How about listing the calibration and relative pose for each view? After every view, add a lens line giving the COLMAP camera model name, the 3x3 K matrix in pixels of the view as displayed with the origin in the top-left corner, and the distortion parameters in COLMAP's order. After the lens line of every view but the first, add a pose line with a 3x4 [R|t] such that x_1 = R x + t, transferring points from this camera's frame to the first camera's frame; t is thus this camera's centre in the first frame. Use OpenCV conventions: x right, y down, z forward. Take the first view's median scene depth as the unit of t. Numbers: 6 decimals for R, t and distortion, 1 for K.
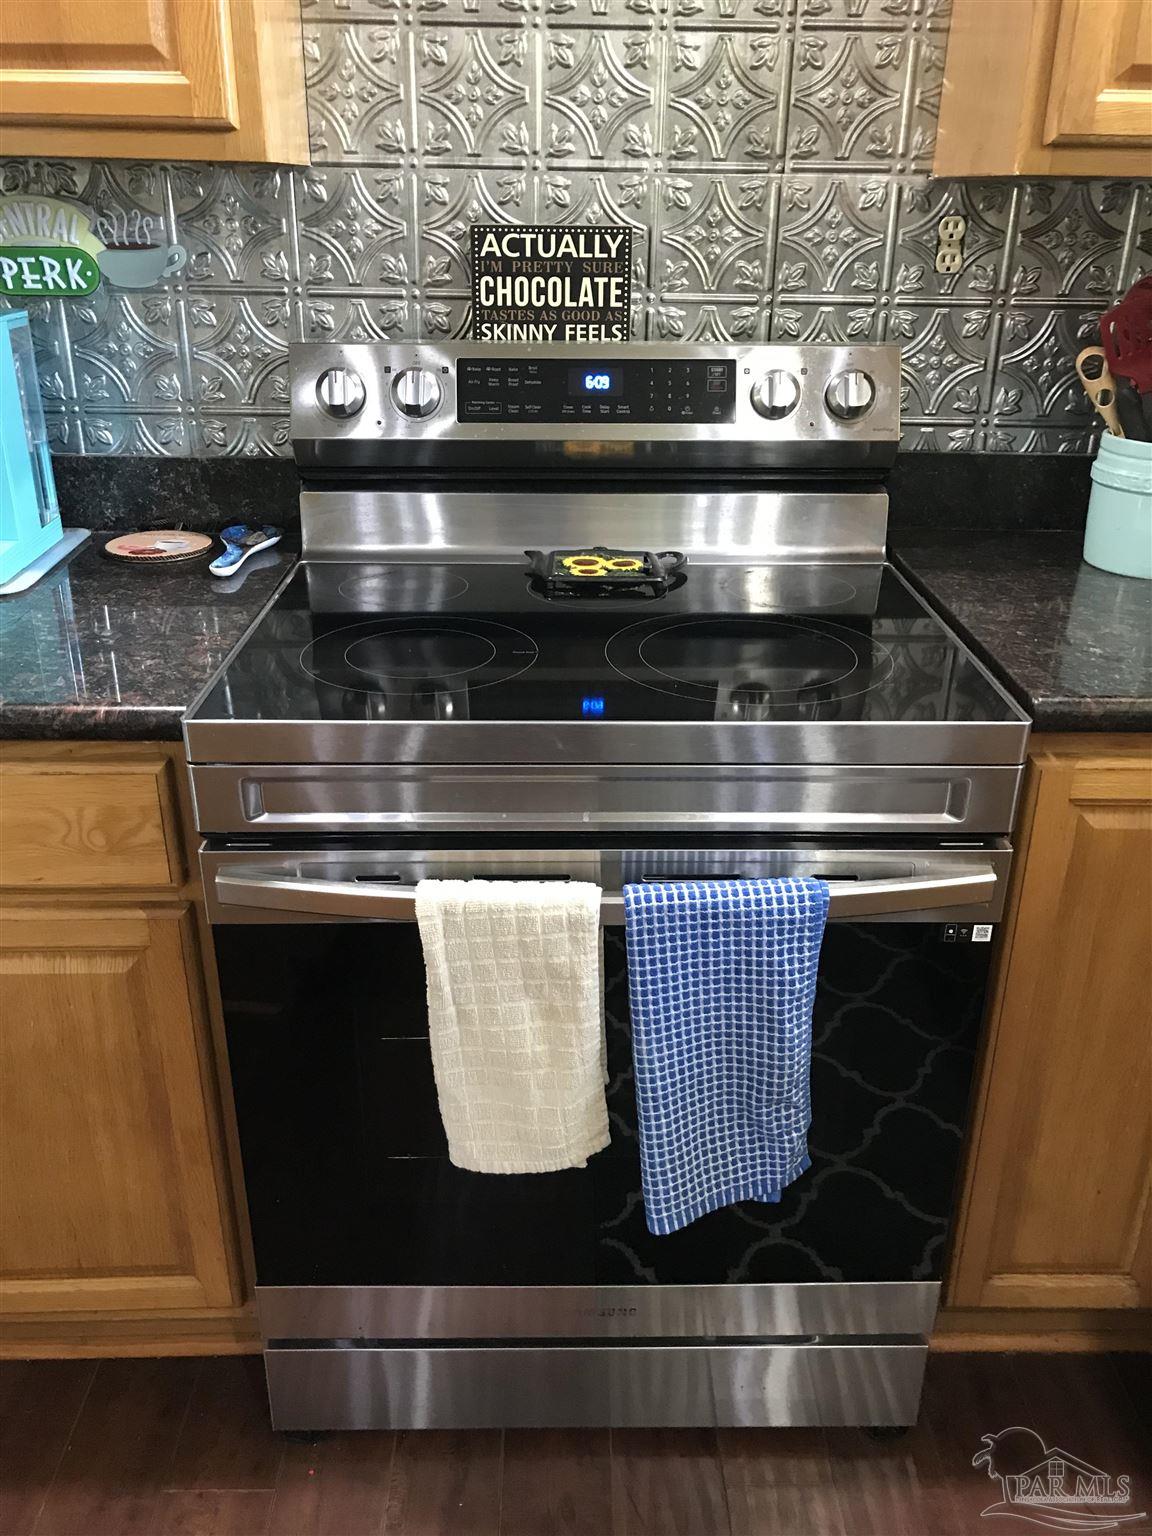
lens RADIAL K [[1274.8, 0, 577.8], [0, 1274.8, 771.7], [0, 0, 1]] dist [0.049450, -0.057124]
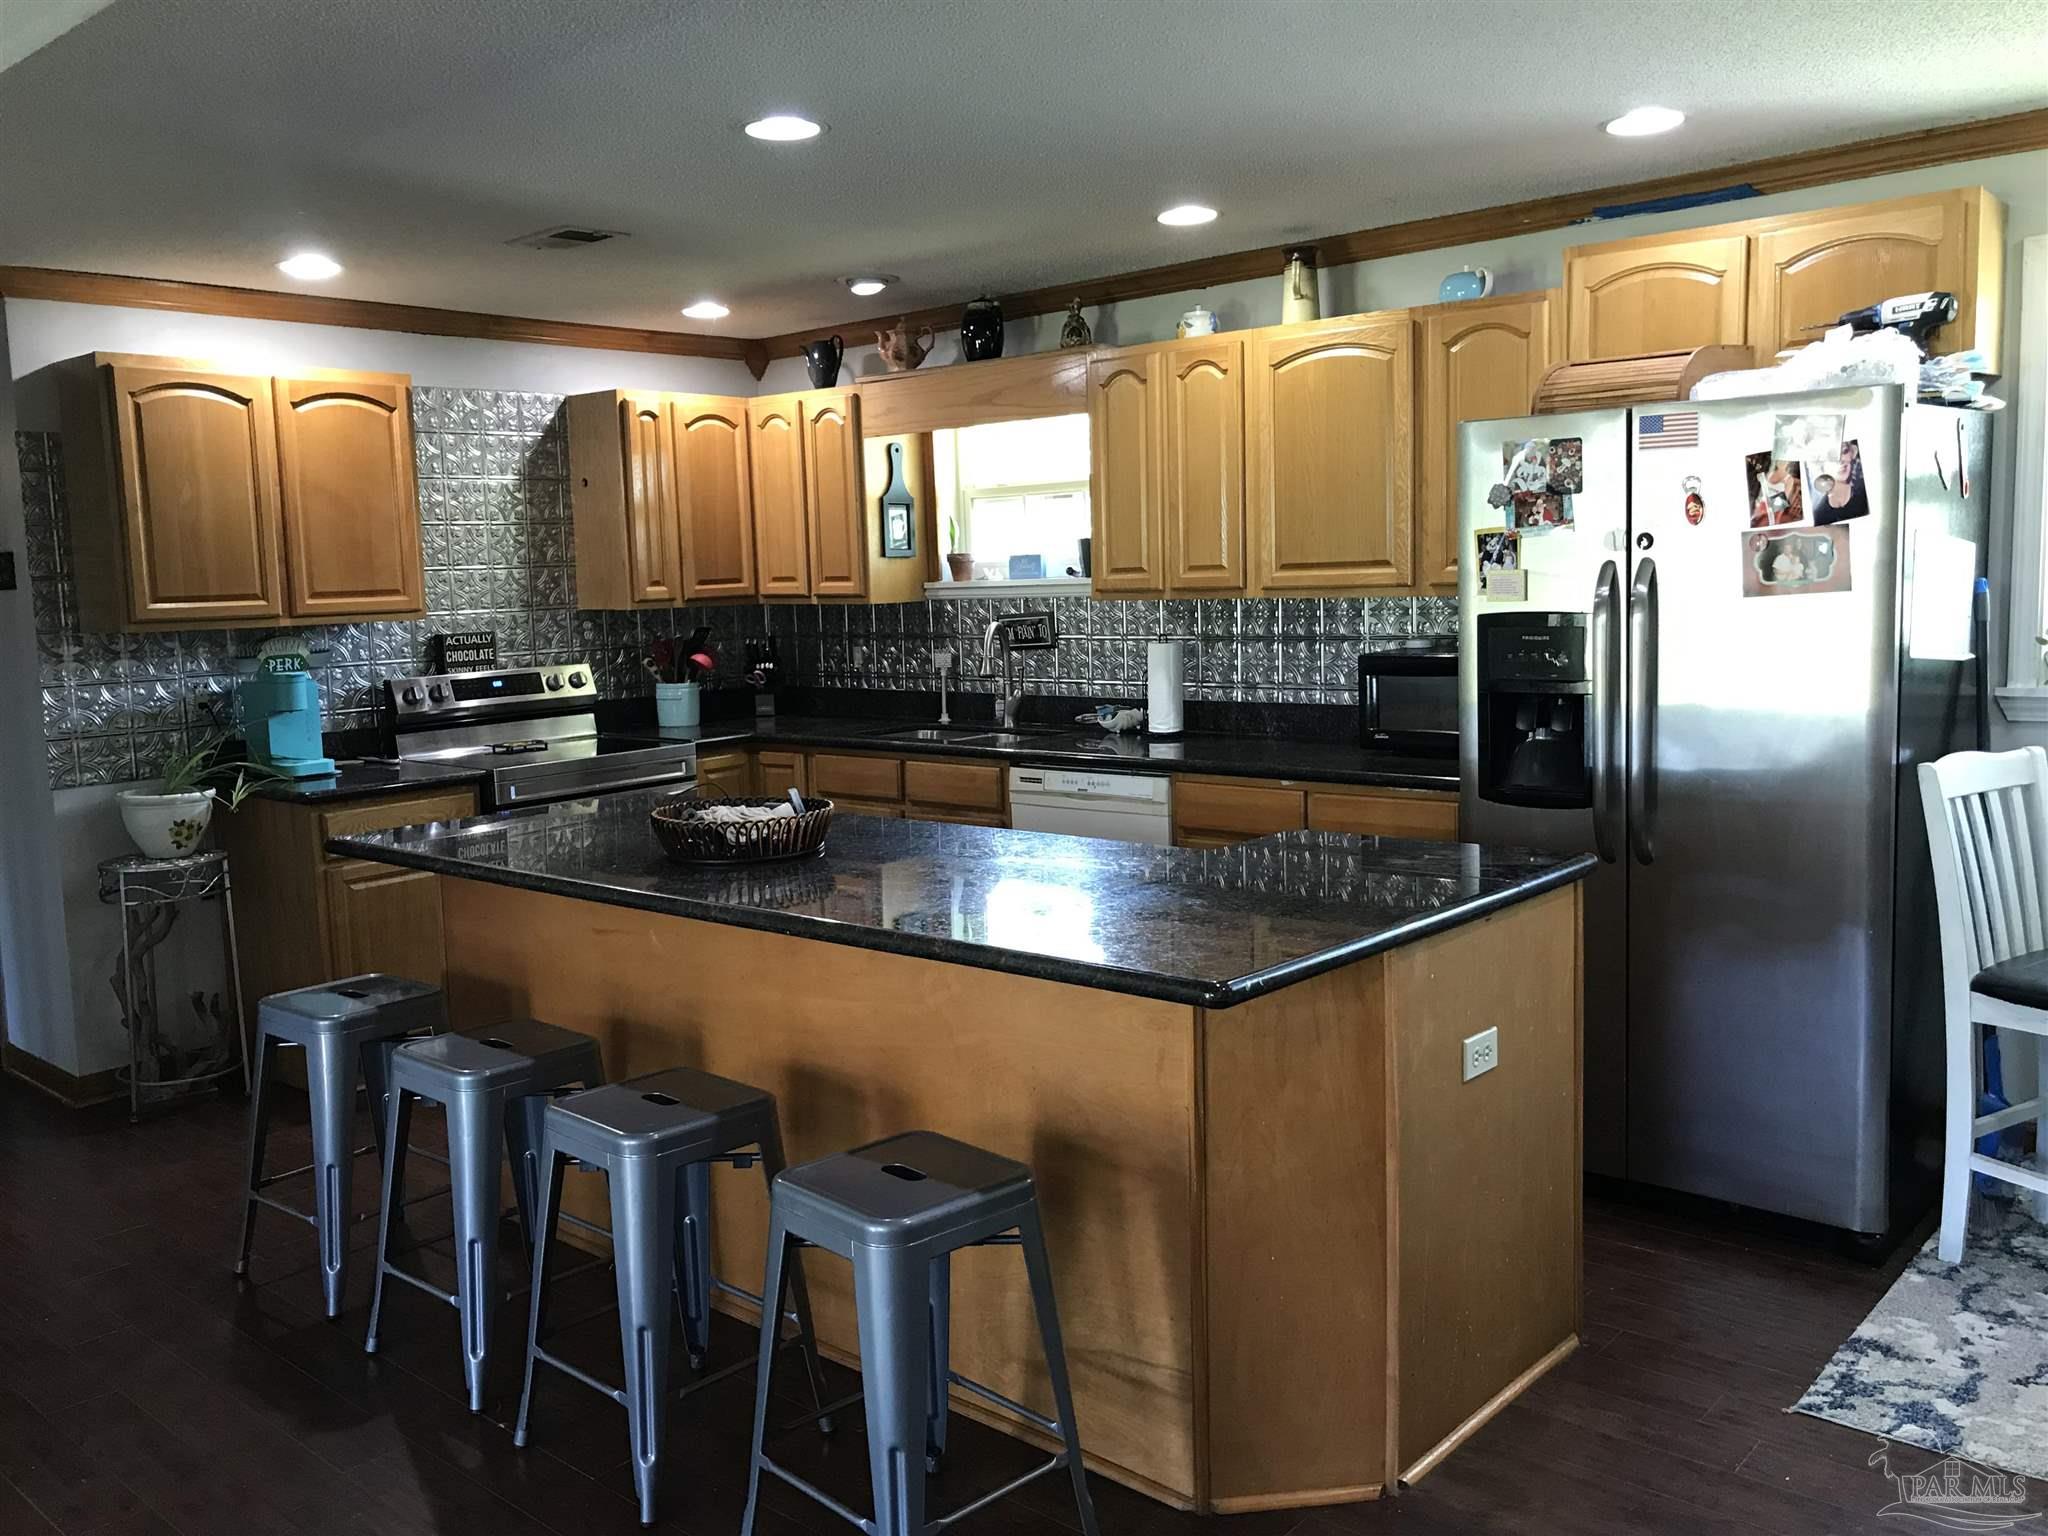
lens RADIAL K [[1699.7, 0, 1021.5], [0, 1699.7, 763.0], [0, 0, 1]] dist [0.049450, -0.057124]
pose [[0.674332, -0.122168, 0.728252, -1.923107], [0.333502, 0.930293, -0.152748, 0.793942], [-0.658826, 0.345876, 0.668070, -2.145155]]
